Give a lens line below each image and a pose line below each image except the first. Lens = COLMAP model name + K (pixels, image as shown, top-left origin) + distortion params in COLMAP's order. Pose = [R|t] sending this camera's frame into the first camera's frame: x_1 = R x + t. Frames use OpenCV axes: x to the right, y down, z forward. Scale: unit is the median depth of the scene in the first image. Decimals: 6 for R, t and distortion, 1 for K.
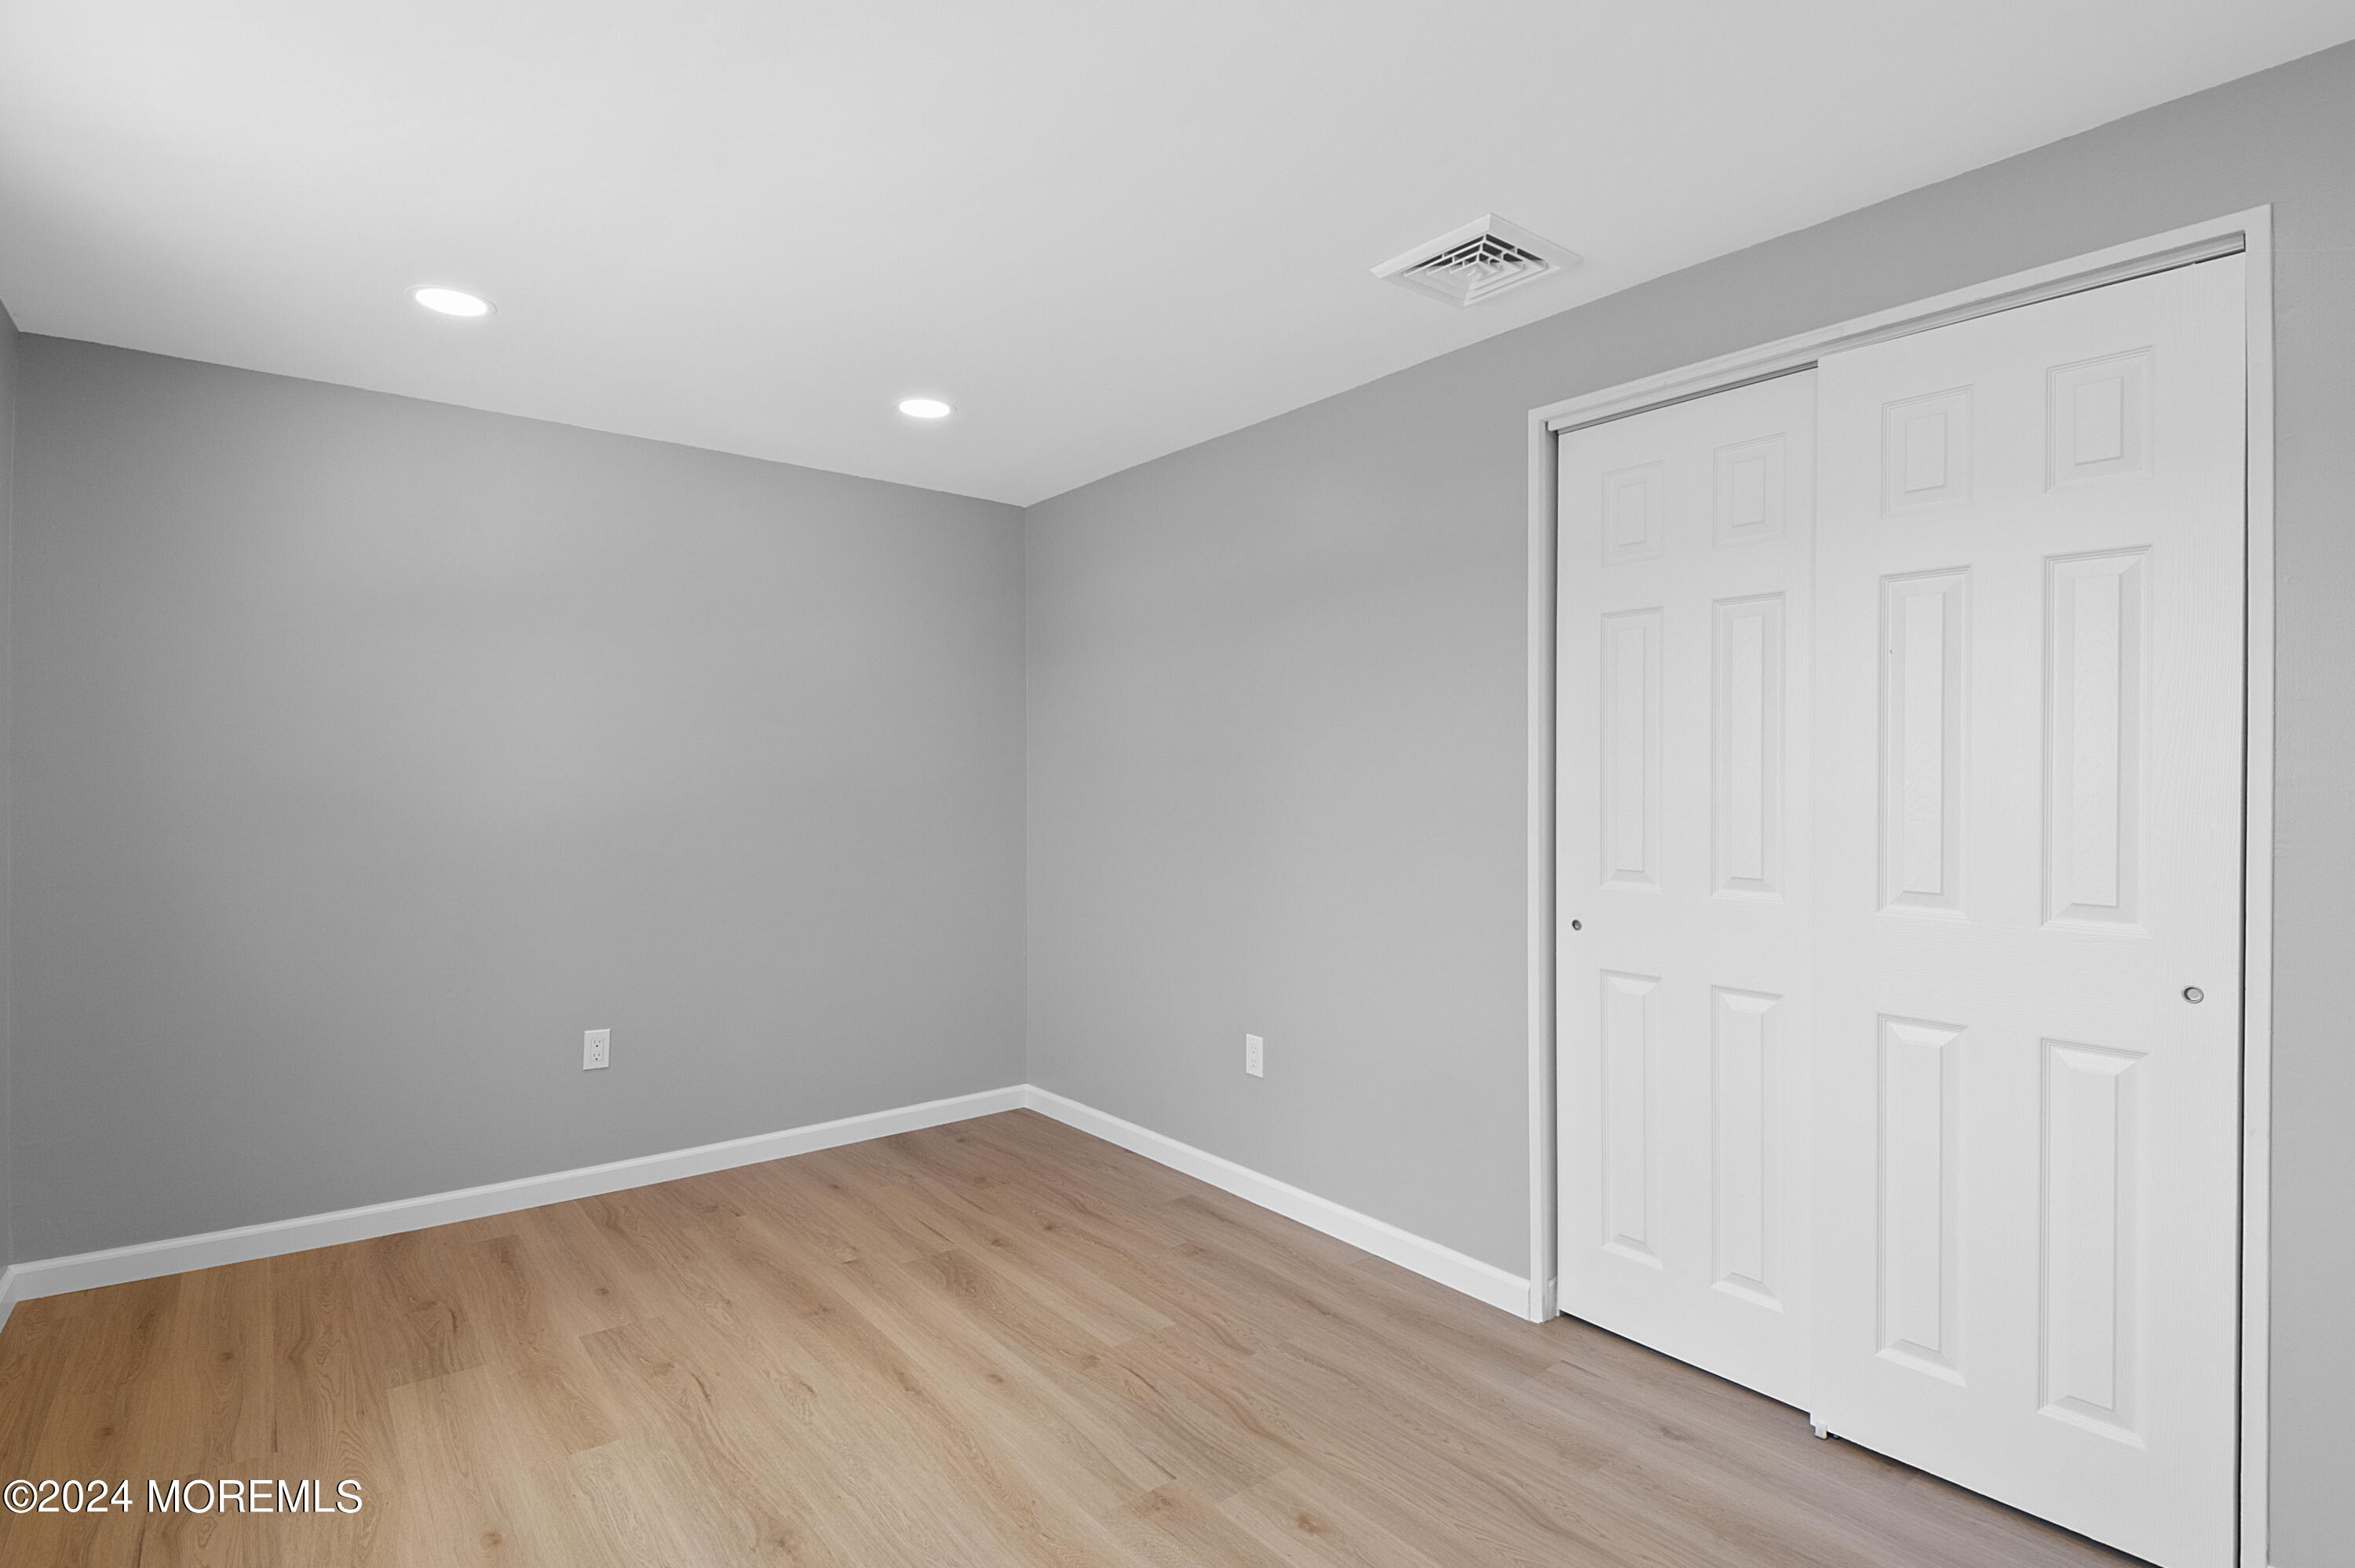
lens RADIAL K [[1135.5, 0, 1186.9], [0, 1135.5, 781.3], [0, 0, 1]] dist [0.025685, -0.032826]
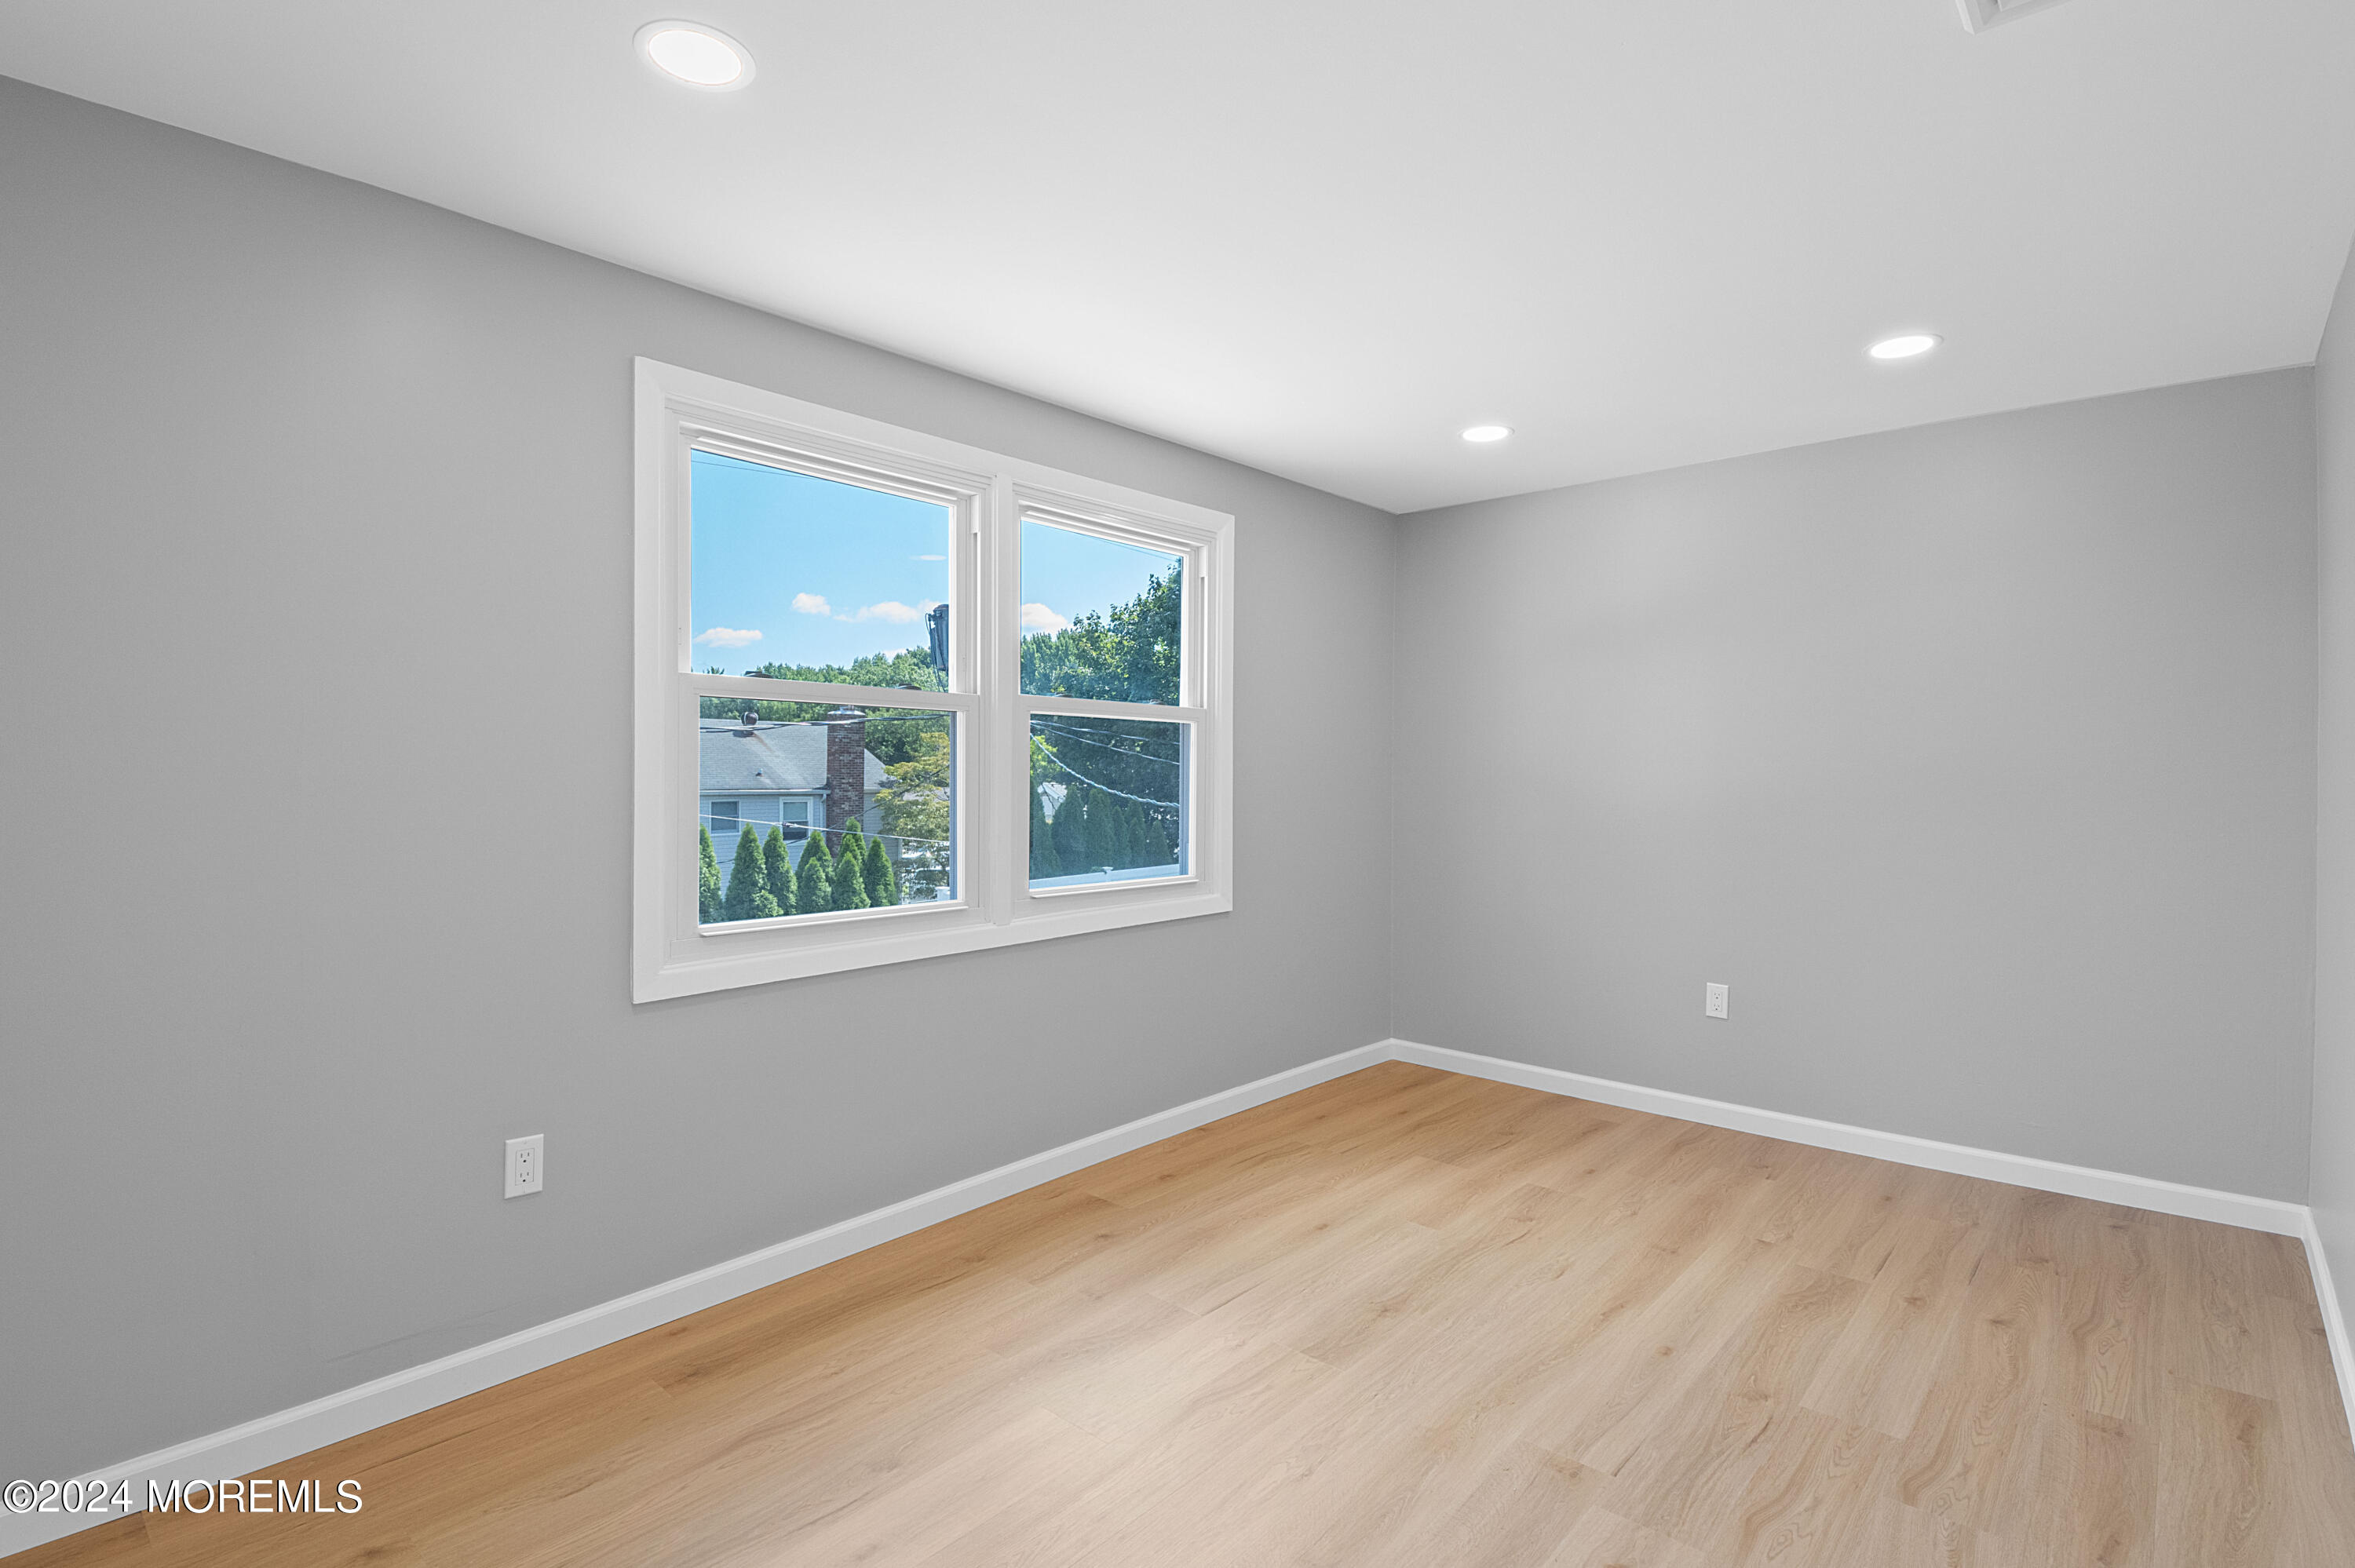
lens RADIAL K [[1134.3, 0, 1177.5], [0, 1134.3, 784.0], [0, 0, 1]] dist [0.017302, -0.023297]
pose [[0.174469, 0.014688, -0.984553, 0.601790], [0.001100, 0.999885, 0.015111, 0.000464], [0.984662, -0.003720, 0.174433, 0.316038]]
